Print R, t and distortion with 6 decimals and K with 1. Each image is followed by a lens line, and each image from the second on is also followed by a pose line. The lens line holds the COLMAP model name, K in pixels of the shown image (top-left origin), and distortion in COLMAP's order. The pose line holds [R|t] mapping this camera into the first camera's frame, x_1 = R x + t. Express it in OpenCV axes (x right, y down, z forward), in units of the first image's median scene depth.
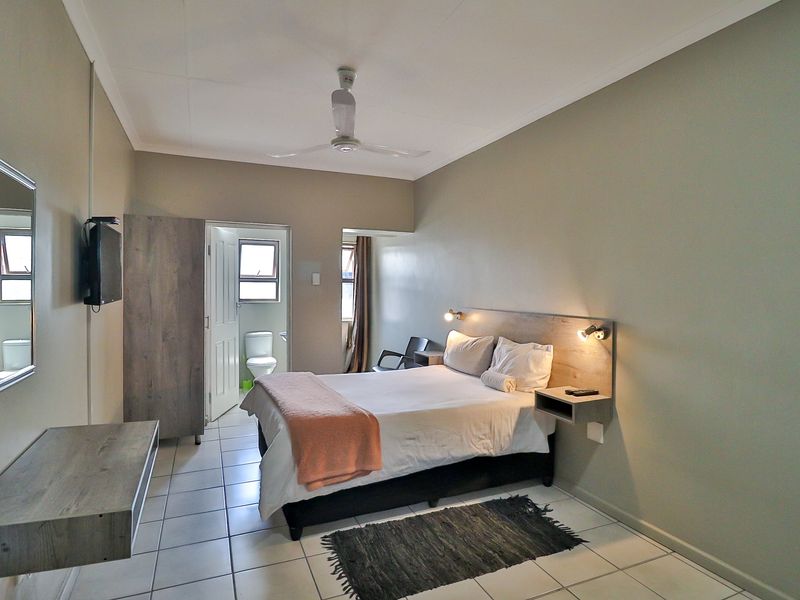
lens RADIAL K [[464.4, 0, 399.1], [0, 464.4, 298.1], [0, 0, 1]] dist [0.005318, -0.001714]
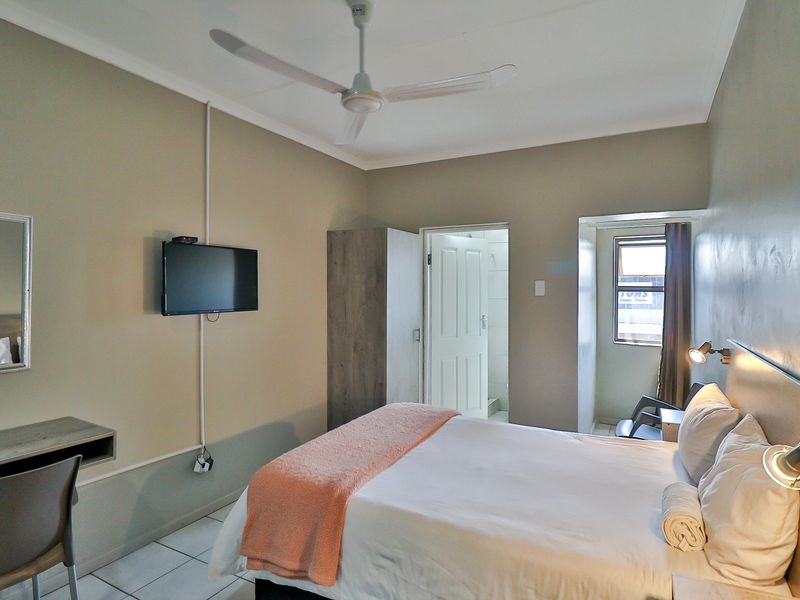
lens RADIAL K [[464.4, 0, 398.6], [0, 464.4, 295.7], [0, 0, 1]] dist [0.005318, -0.001714]
pose [[0.614827, 0.000840, -0.788661, 0.350904], [-0.019232, 0.999718, -0.013928, -0.017215], [0.788427, 0.023731, 0.614670, 0.445319]]
